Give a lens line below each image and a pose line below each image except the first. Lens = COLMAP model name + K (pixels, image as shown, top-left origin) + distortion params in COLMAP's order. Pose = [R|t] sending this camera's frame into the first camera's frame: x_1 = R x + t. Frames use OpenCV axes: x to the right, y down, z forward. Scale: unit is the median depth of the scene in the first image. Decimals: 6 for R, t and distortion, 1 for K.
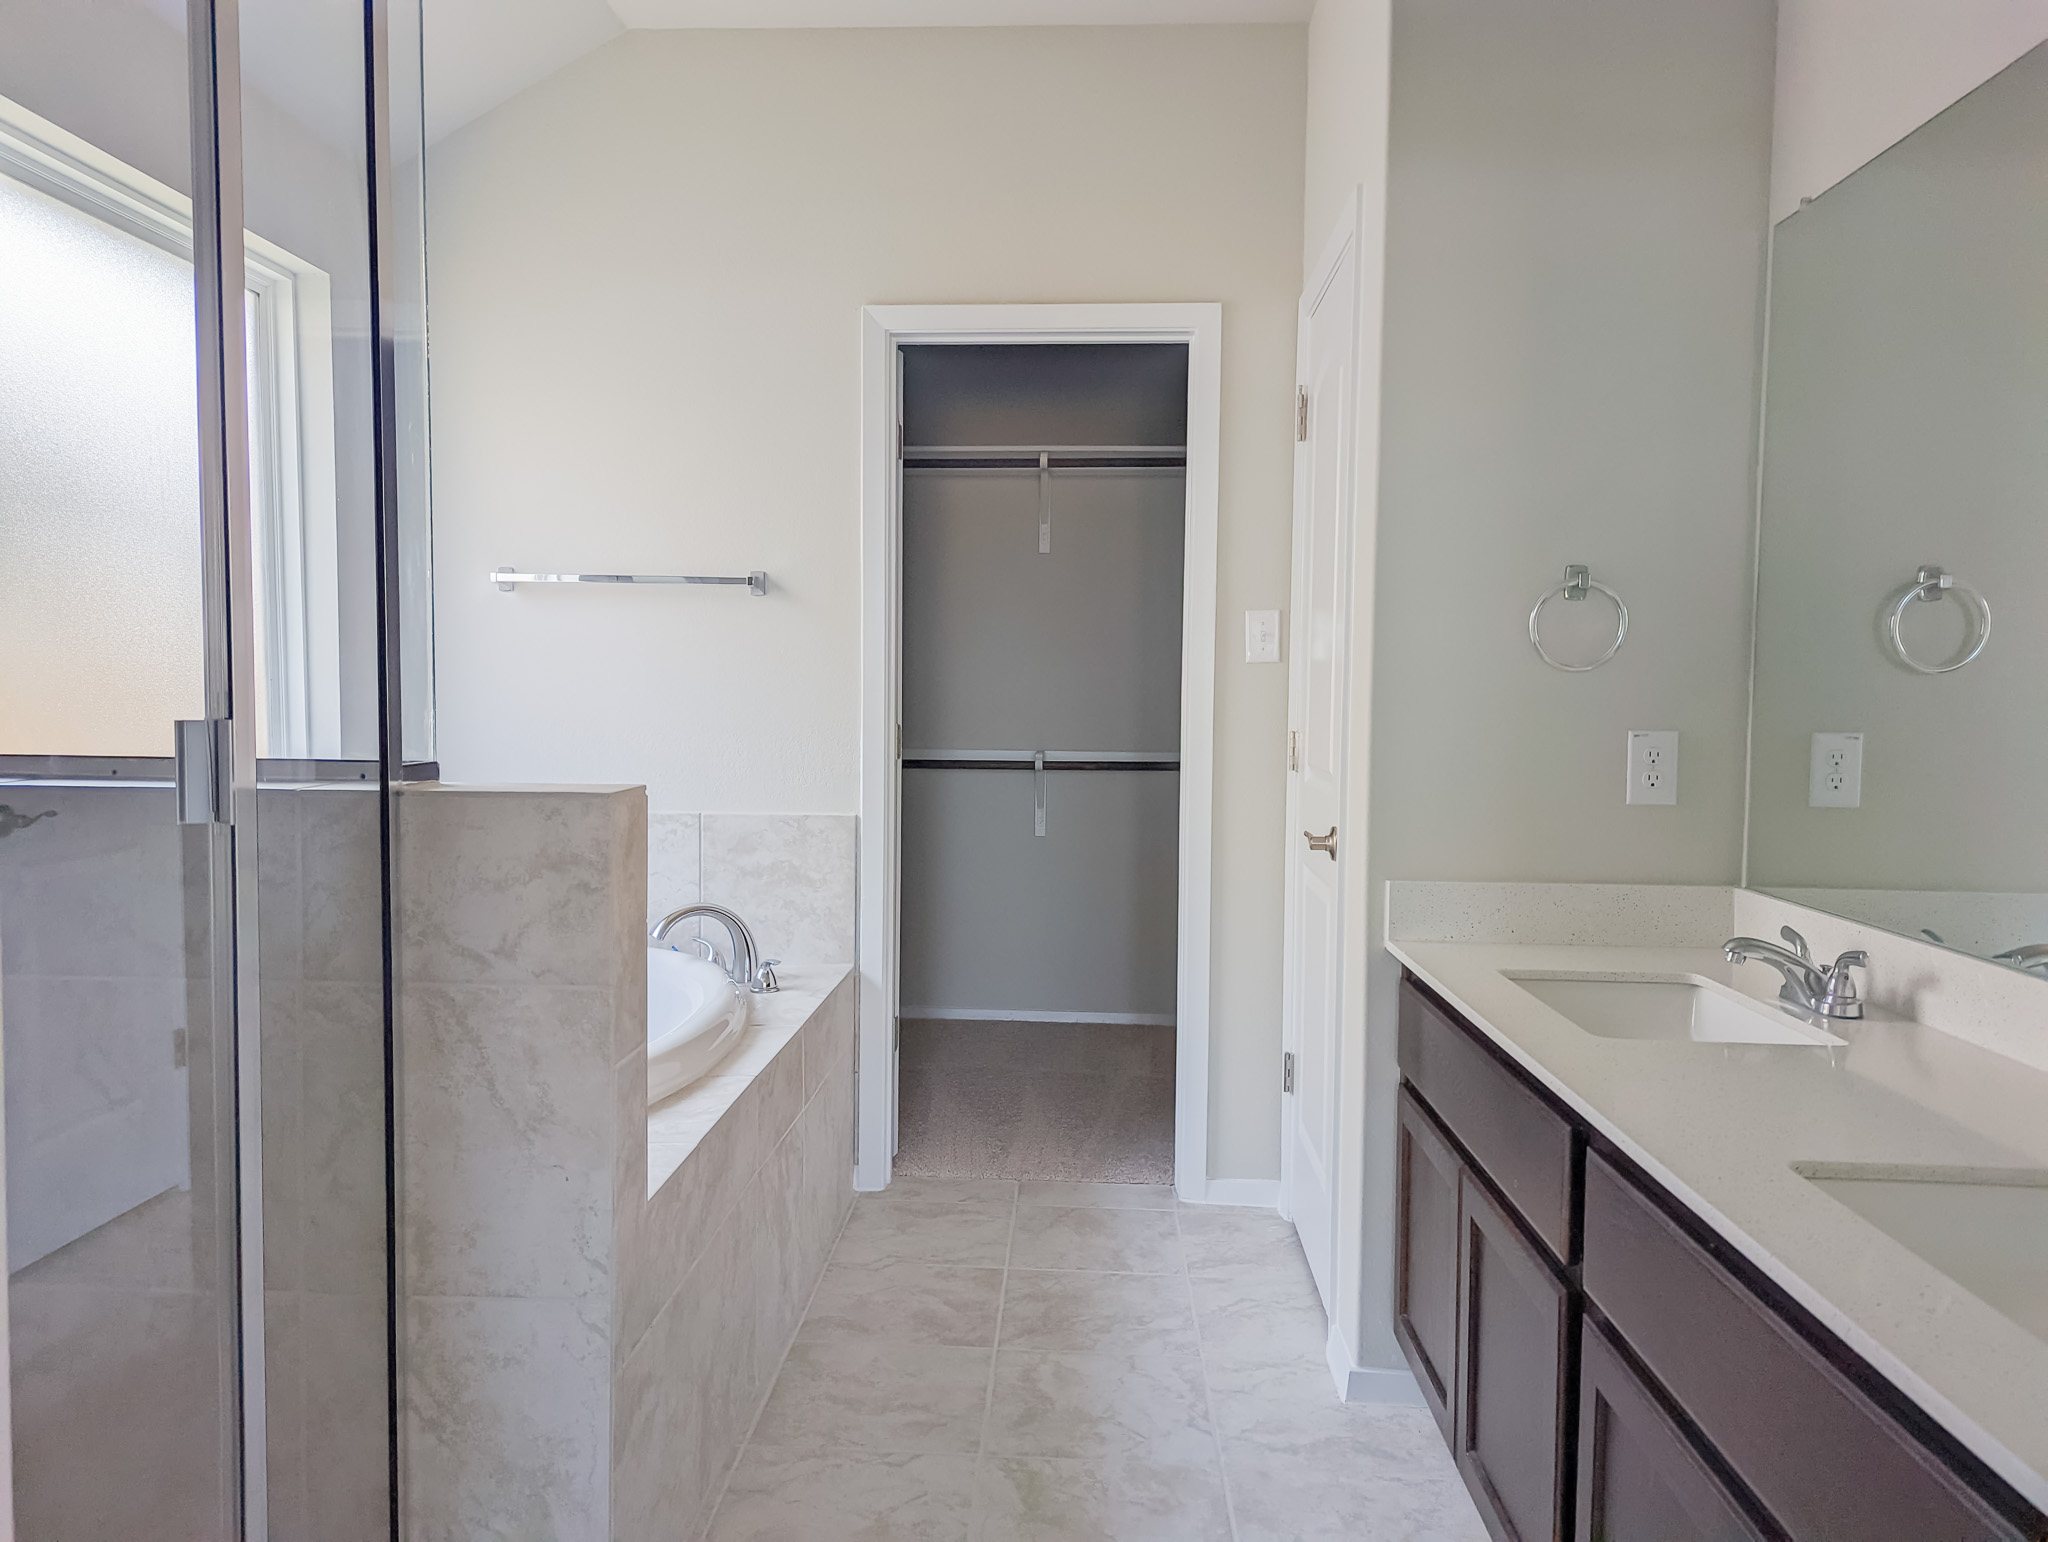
lens RADIAL K [[1463.1, 0, 1024.0], [0, 1463.1, 771.0], [0, 0, 1]] dist [0.052406, -0.051062]
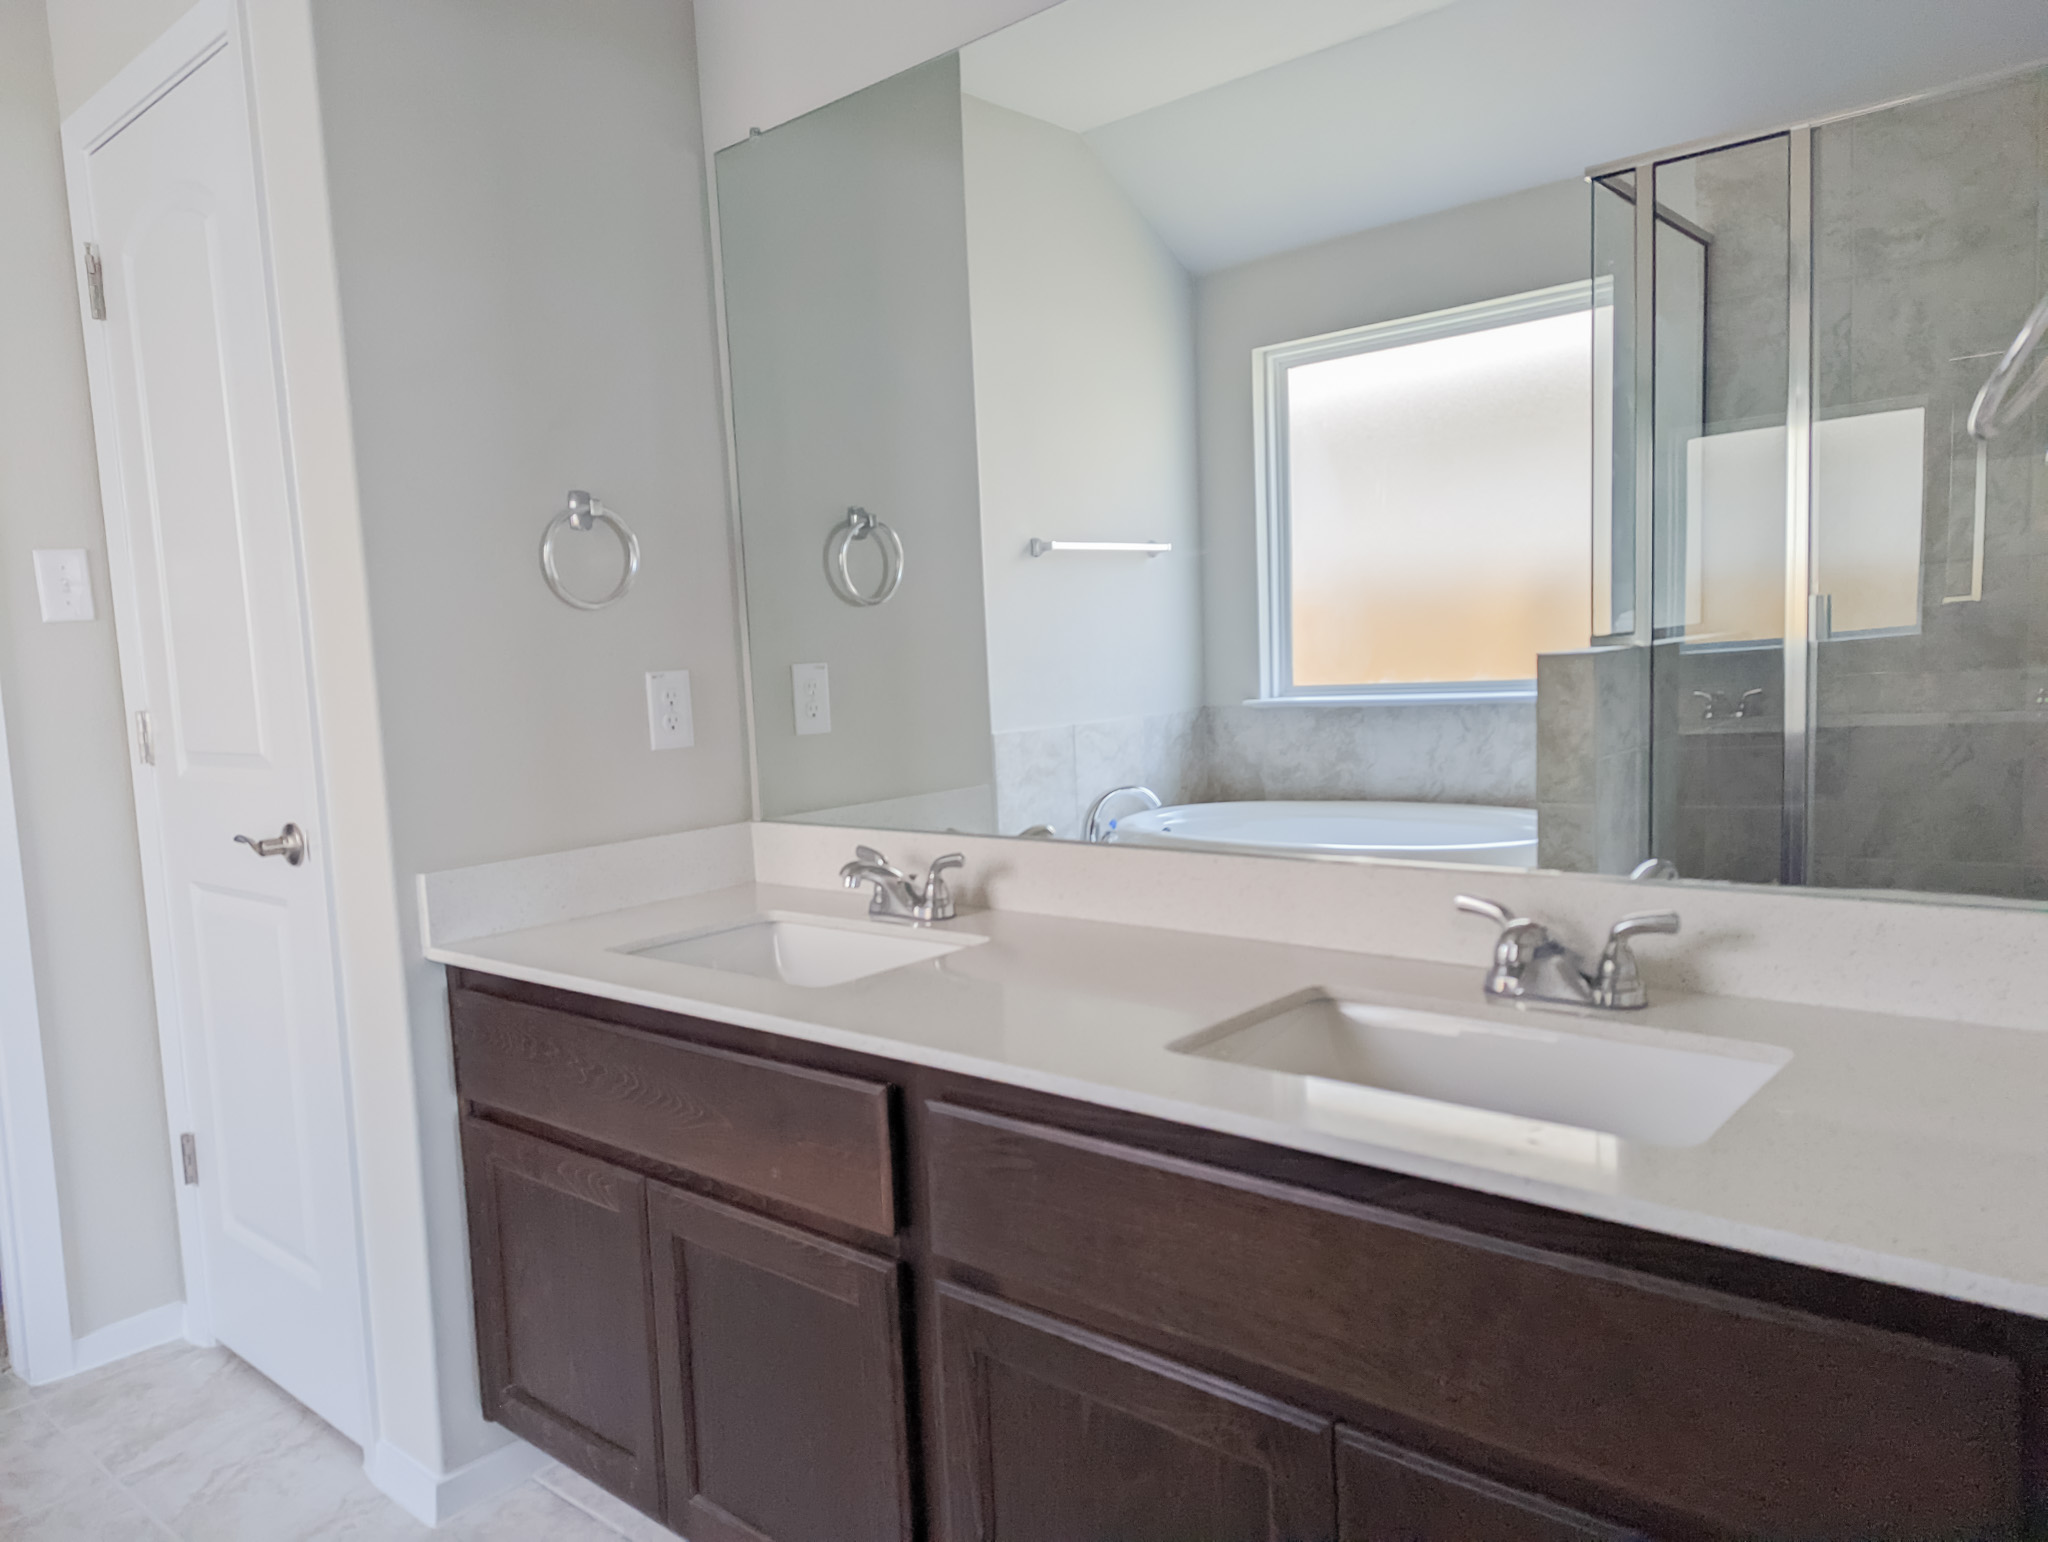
lens RADIAL K [[1430.8, 0, 1024.0], [0, 1430.8, 771.0], [0, 0, 1]] dist [0.076045, -0.055338]
pose [[0.621088, -0.112193, 0.775669, -0.157788], [0.100199, 0.992946, 0.063390, 0.001122], [-0.777309, 0.038351, 0.627949, 0.240089]]
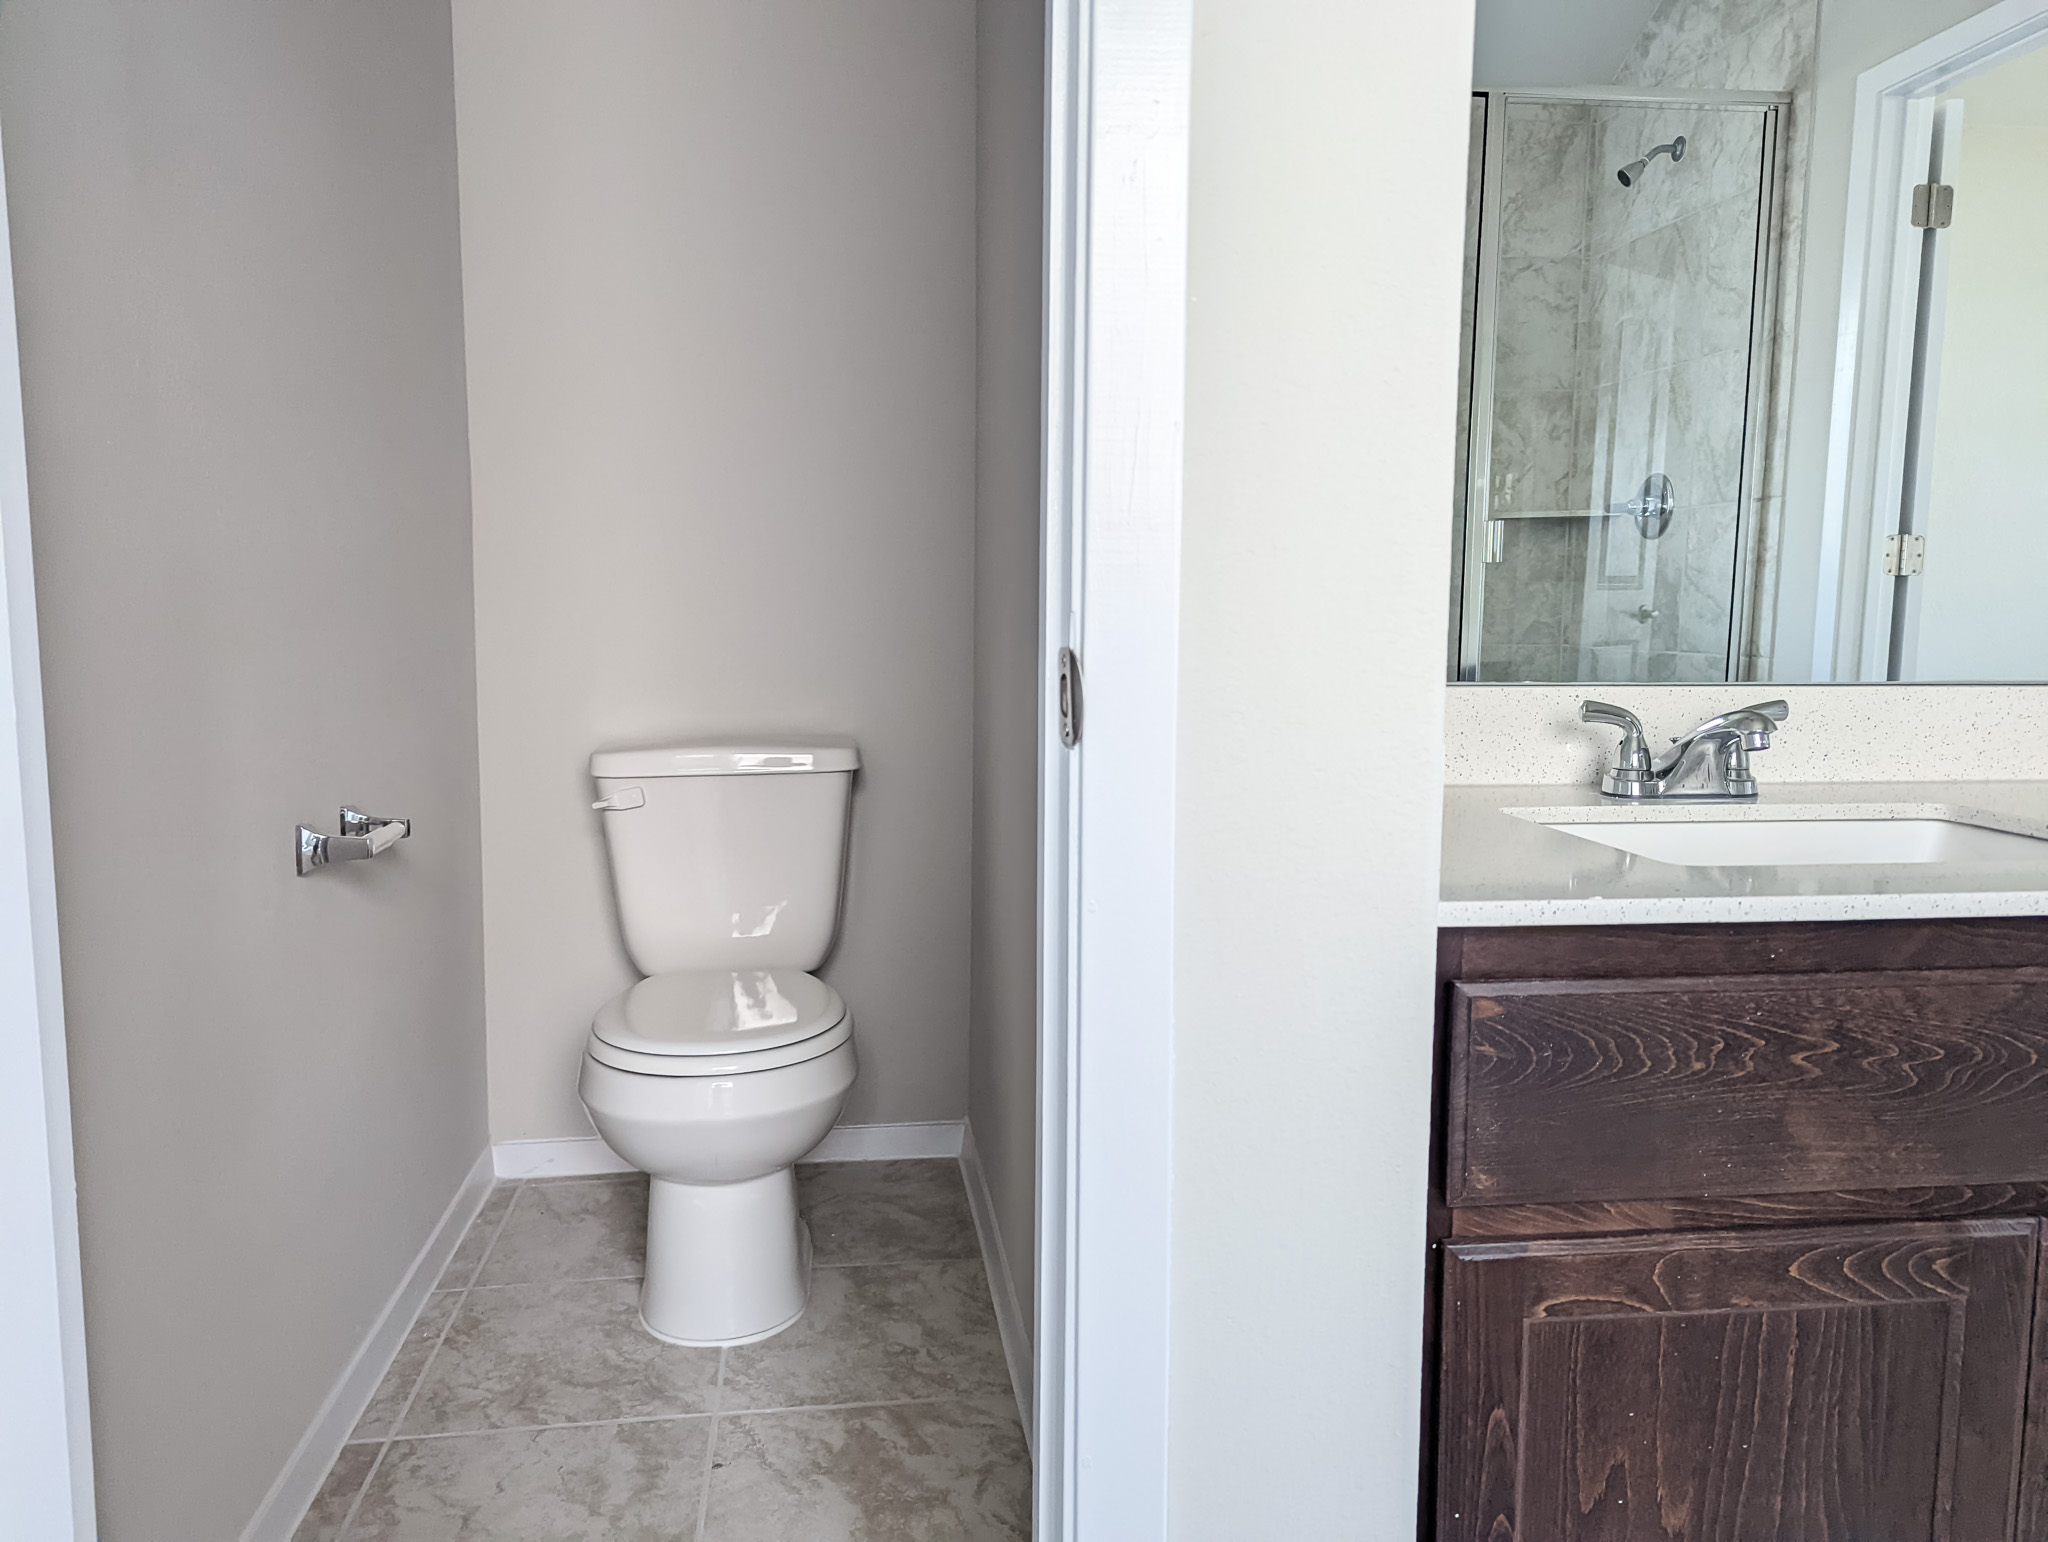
lens RADIAL K [[1430.8, 0, 1024.0], [0, 1430.8, 771.0], [0, 0, 1]] dist [0.076045, -0.055338]
pose [[-0.185969, -0.139421, 0.972614, -0.084908], [0.039409, 0.988027, 0.149166, 0.024035], [-0.981765, 0.066070, -0.178248, 1.166138]]
